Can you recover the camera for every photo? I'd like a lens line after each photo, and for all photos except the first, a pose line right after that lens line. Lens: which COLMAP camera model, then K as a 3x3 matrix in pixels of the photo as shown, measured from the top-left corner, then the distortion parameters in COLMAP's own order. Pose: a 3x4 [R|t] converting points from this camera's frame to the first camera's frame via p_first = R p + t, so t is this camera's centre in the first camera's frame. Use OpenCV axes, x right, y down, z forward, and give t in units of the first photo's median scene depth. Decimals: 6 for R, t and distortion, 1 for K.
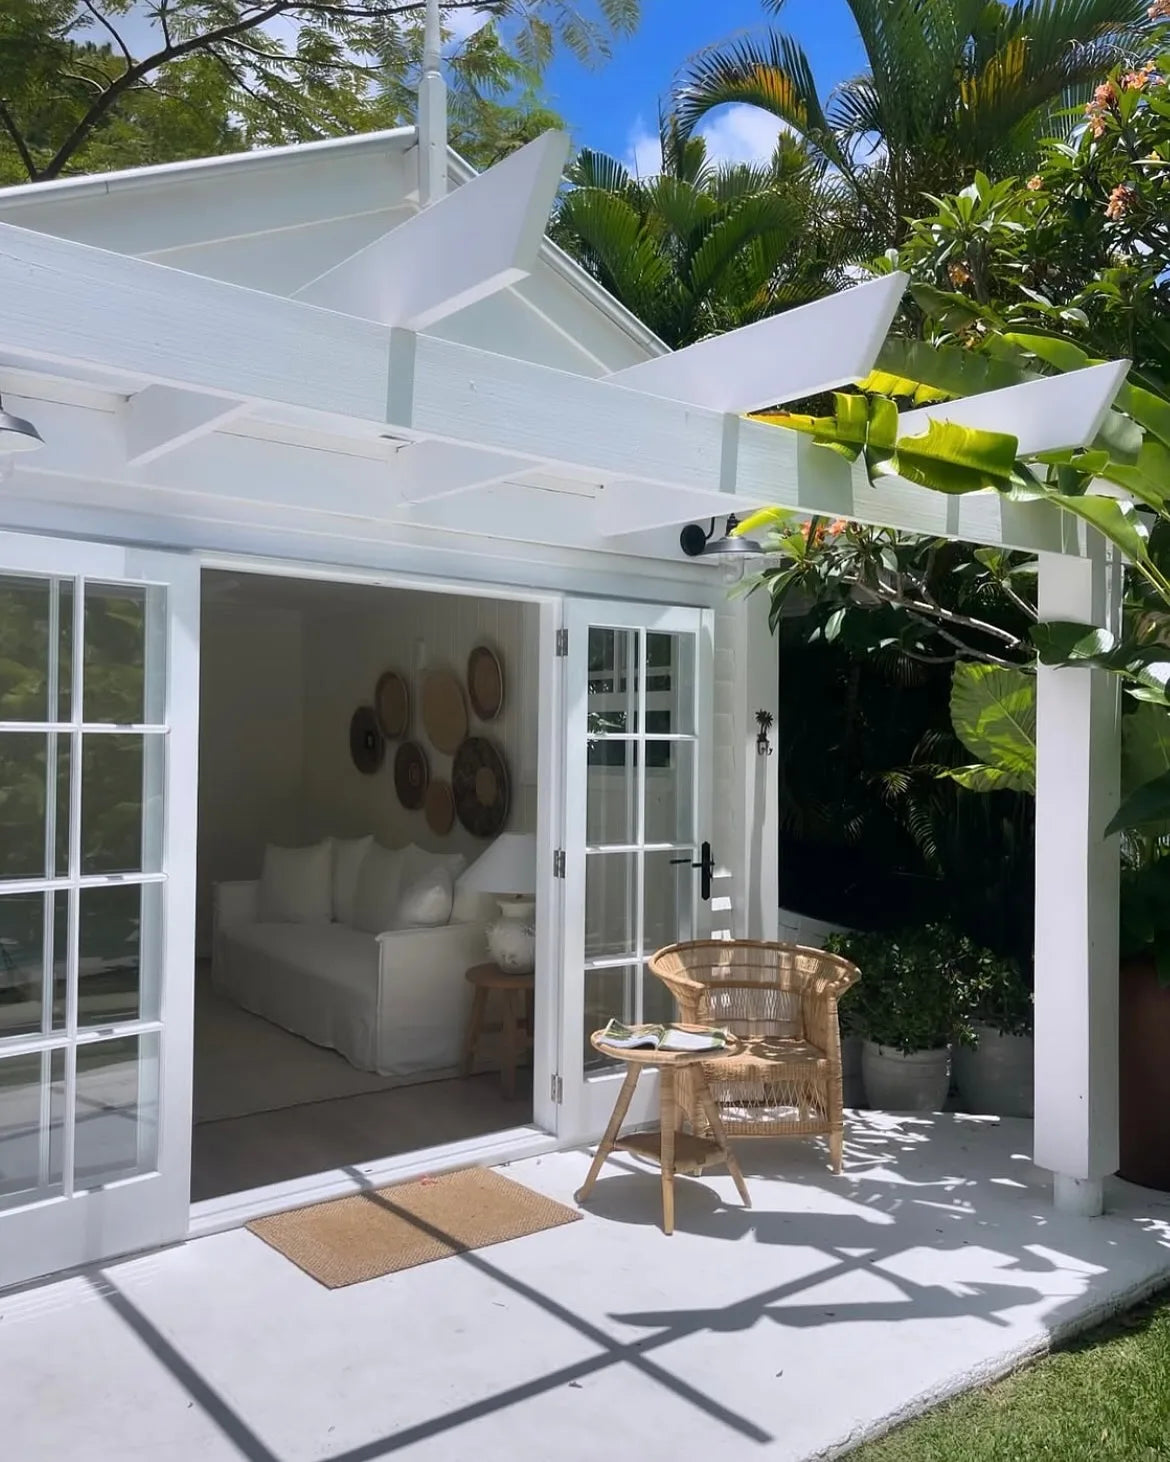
lens RADIAL K [[1229.5, 0, 585.0], [0, 1229.5, 731.0], [0, 0, 1]] dist [0.080517, 0.002369]
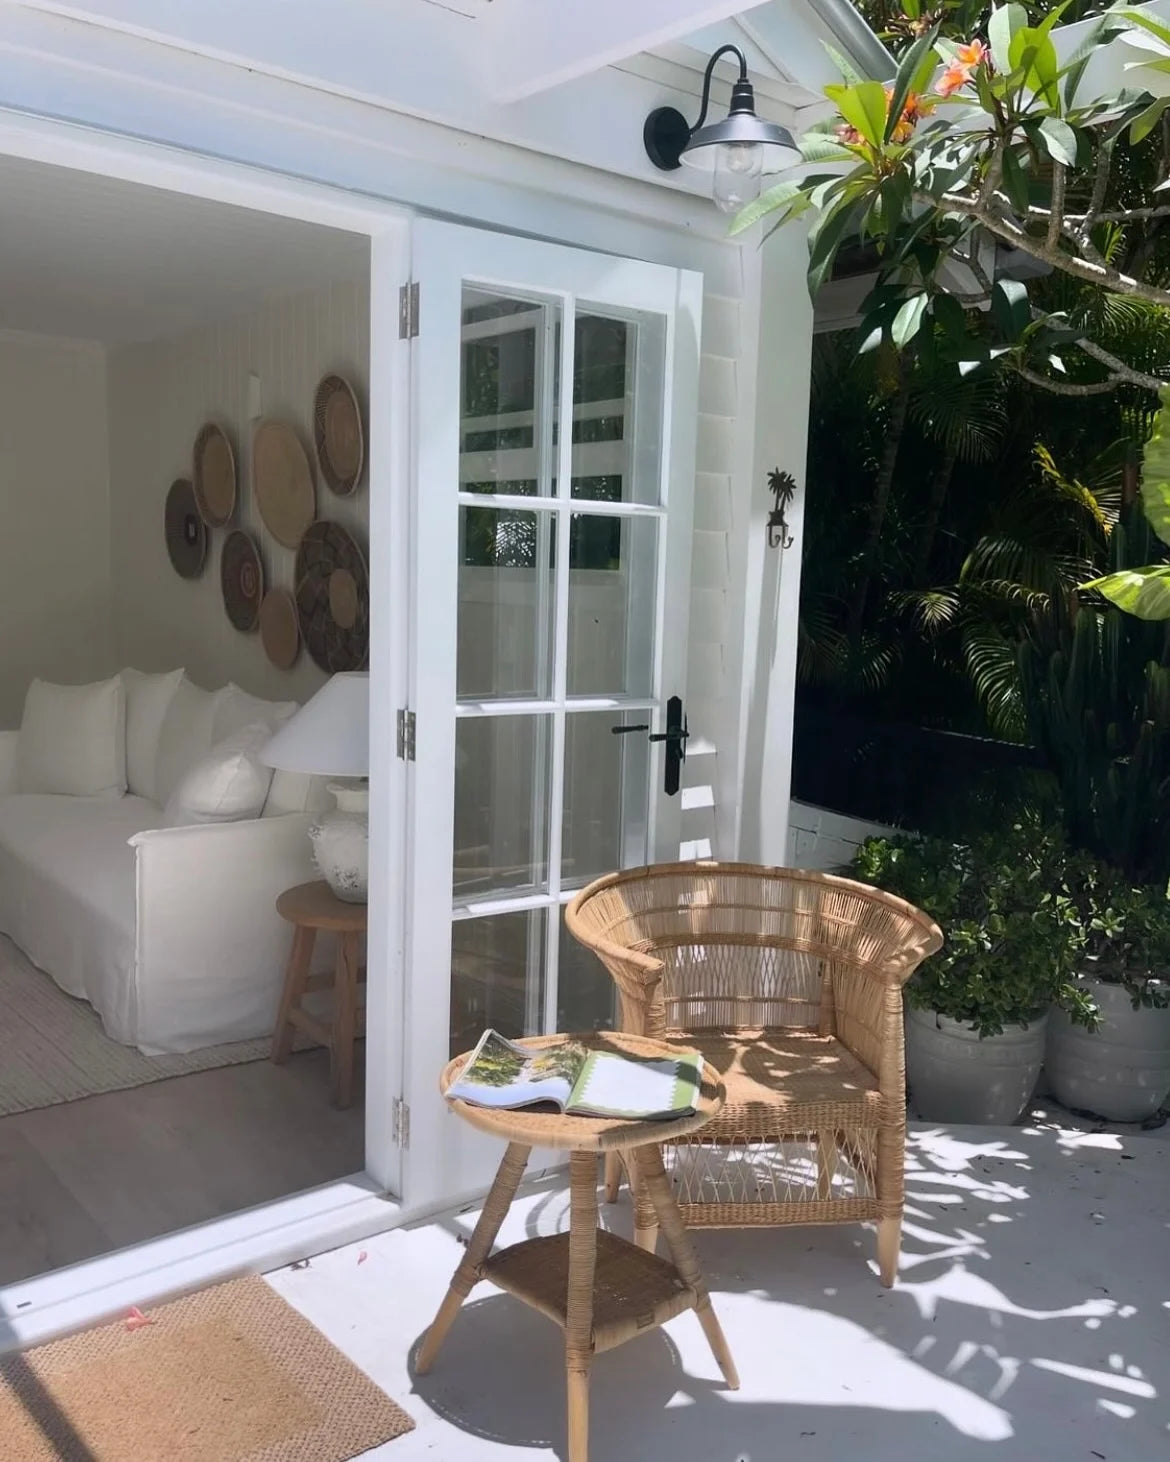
lens RADIAL K [[1229.5, 0, 585.0], [0, 1229.5, 731.0], [0, 0, 1]] dist [0.080517, 0.002369]
pose [[0.999580, 0.016131, 0.024077, 0.043084], [-0.019296, 0.990300, 0.137601, 0.028090], [-0.021624, -0.138007, 0.990195, 0.433265]]
